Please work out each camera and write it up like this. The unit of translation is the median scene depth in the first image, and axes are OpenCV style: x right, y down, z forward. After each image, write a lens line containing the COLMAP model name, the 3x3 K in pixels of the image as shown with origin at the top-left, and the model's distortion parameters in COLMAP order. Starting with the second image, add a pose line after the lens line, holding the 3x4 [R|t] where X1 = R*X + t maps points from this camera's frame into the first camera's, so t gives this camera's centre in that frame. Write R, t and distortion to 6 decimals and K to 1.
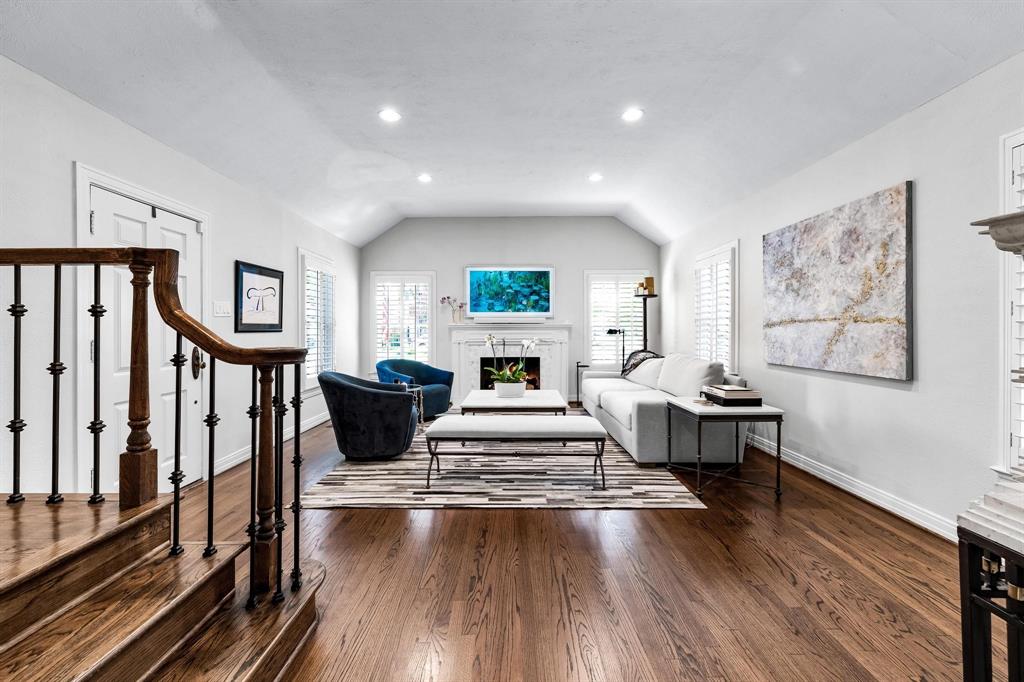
lens RADIAL K [[442.1, 0, 513.1], [0, 442.1, 337.4], [0, 0, 1]] dist [0.000282, 0.000160]
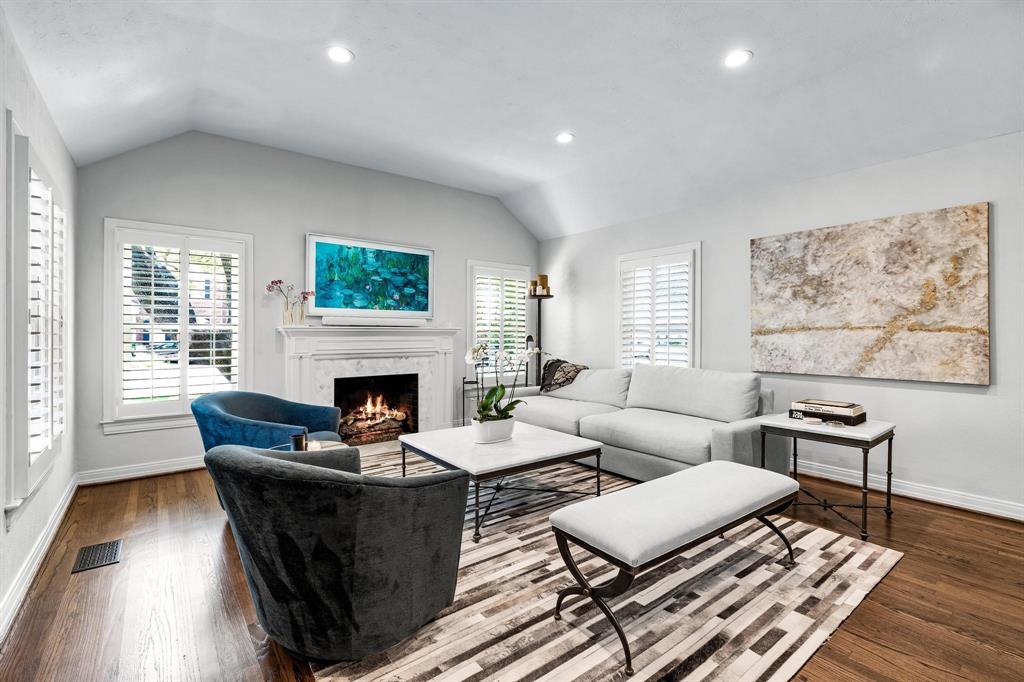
lens RADIAL K [[453.8, 0, 510.8], [0, 453.8, 339.3], [0, 0, 1]] dist [-0.000148, 0.000080]
pose [[0.789044, -0.004538, 0.614320, -0.418379], [0.007504, 0.999969, -0.002252, -0.012437], [-0.614291, 0.006387, 0.789054, 0.489860]]
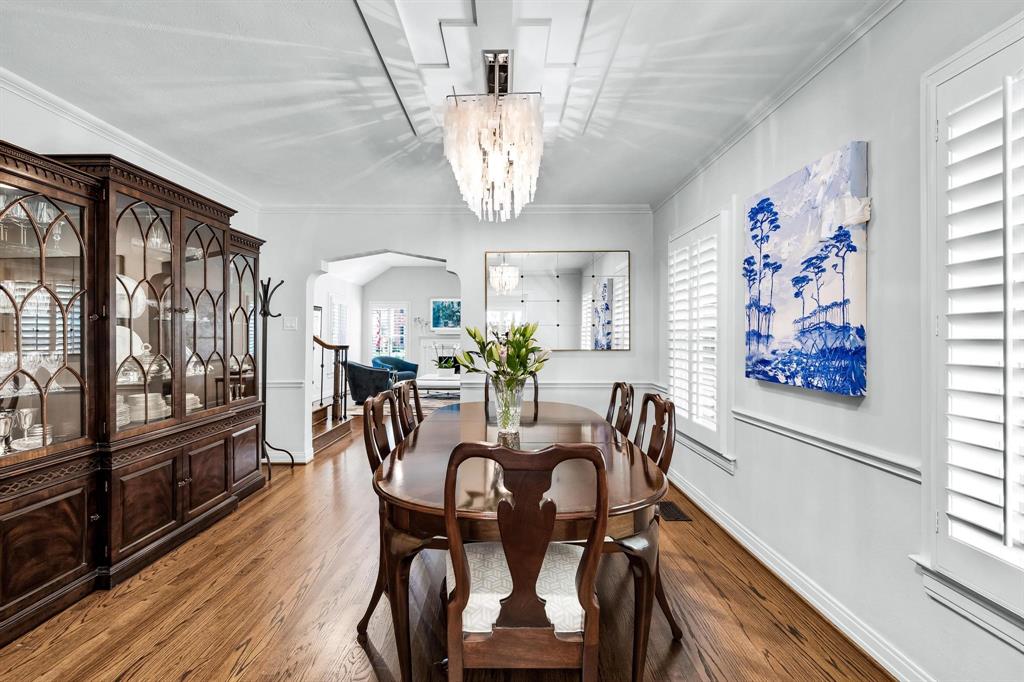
lens RADIAL K [[440.5, 0, 494.7], [0, 440.5, 336.6], [0, 0, 1]] dist [0.001061, 0.000374]
pose [[0.999386, 0.004306, -0.034784, 0.266926], [-0.005014, 0.999782, -0.020286, 0.008603], [0.034689, 0.020448, 0.999189, -0.822759]]
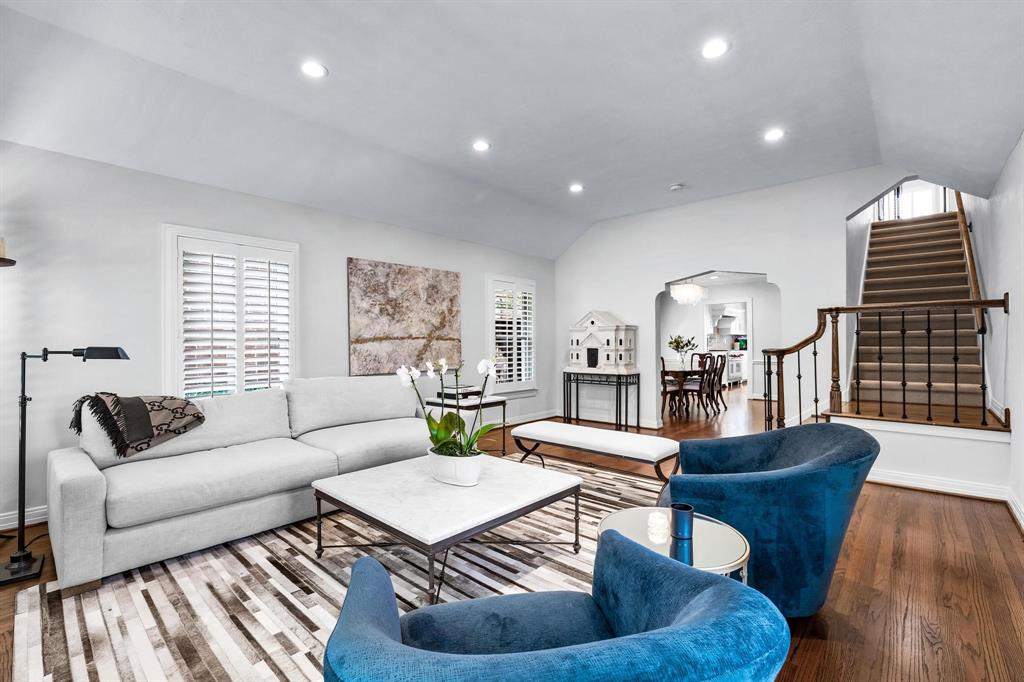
lens RADIAL K [[453.8, 0, 510.8], [0, 453.8, 339.3], [0, 0, 1]] dist [-0.000148, 0.000080]
pose [[-0.739854, 0.012917, 0.672643, -0.421874], [0.021911, 0.999748, 0.004902, -0.025791], [-0.672410, 0.018365, -0.739951, 1.411496]]
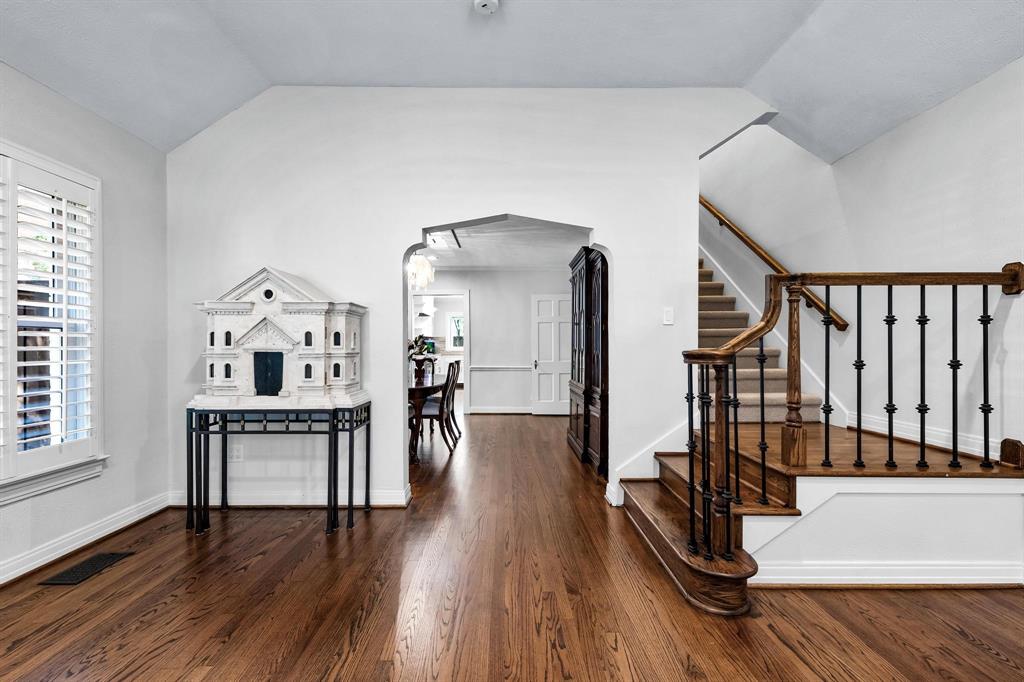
lens RADIAL K [[447.8, 0, 508.9], [0, 447.8, 344.4], [0, 0, 1]] dist [0.001856, 0.000190]
pose [[-0.999980, 0.005314, -0.003412, 0.002466], [0.005256, 0.999843, 0.016932, -0.005090], [0.003501, 0.016914, -0.999851, 0.824891]]
